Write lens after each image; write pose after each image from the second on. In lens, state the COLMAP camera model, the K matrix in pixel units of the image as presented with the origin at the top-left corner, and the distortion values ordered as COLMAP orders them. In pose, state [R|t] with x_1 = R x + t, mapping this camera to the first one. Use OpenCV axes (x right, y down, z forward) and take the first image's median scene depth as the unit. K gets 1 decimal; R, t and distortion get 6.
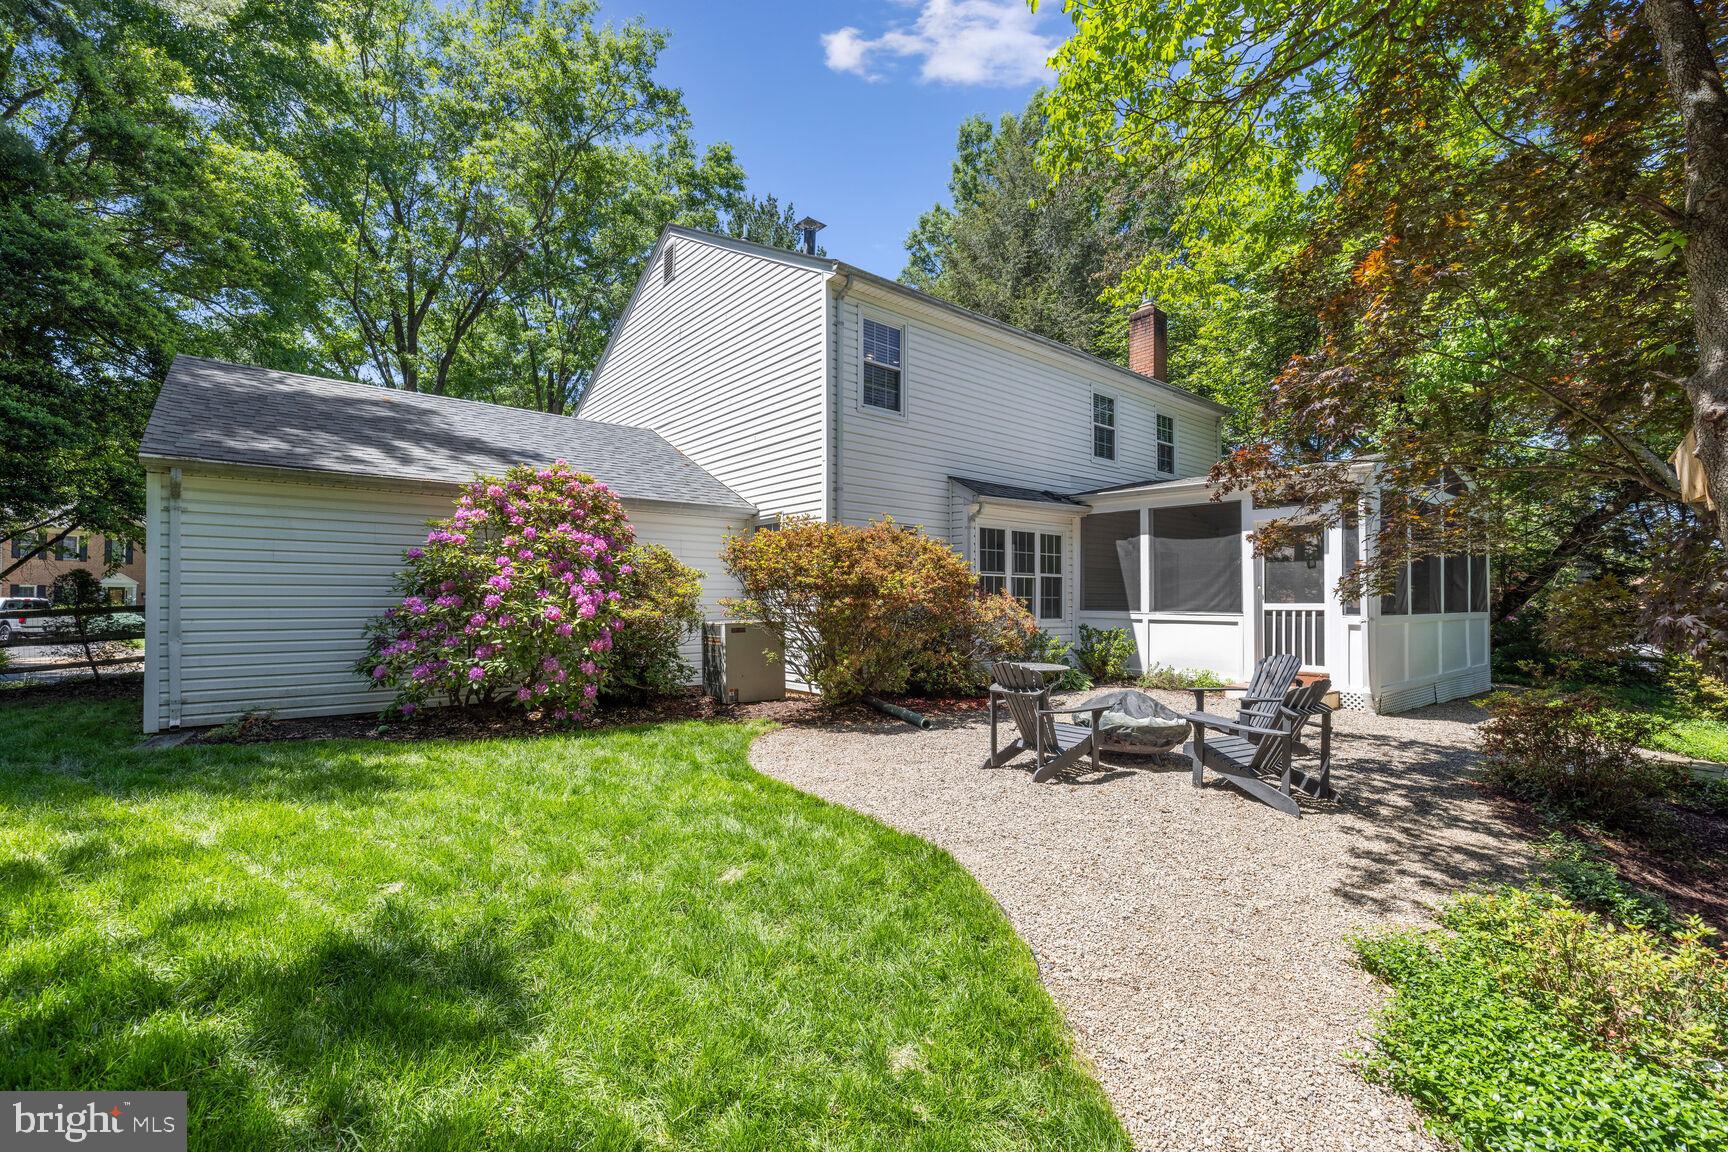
lens RADIAL K [[730.1, 0, 861.3], [0, 730.1, 582.5], [0, 0, 1]] dist [0.002103, -0.000421]
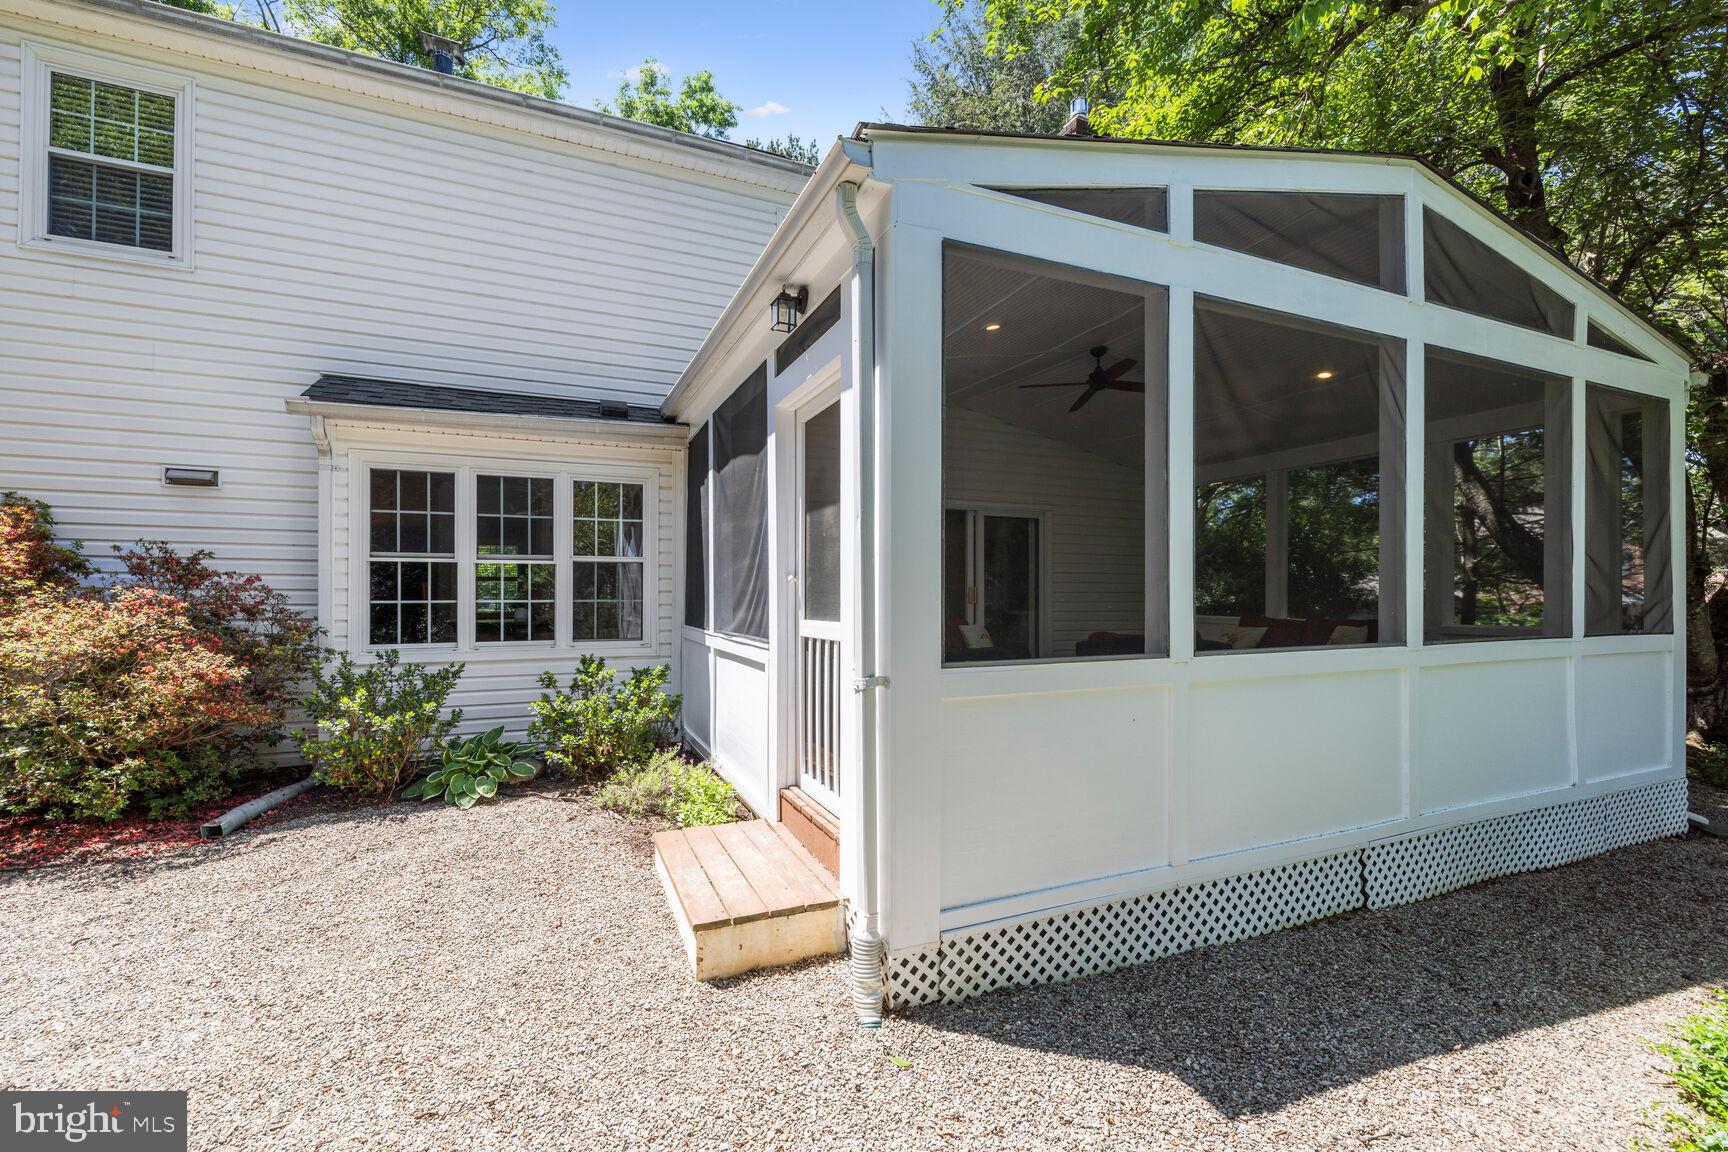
lens RADIAL K [[730.1, 0, 865.6], [0, 730.1, 592.6], [0, 0, 1]] dist [0.002103, -0.000421]
pose [[0.959354, -0.000209, -0.282206, 0.692944], [0.003664, 0.999925, 0.011717, 0.010324], [0.282183, -0.012275, 0.959282, 0.633248]]
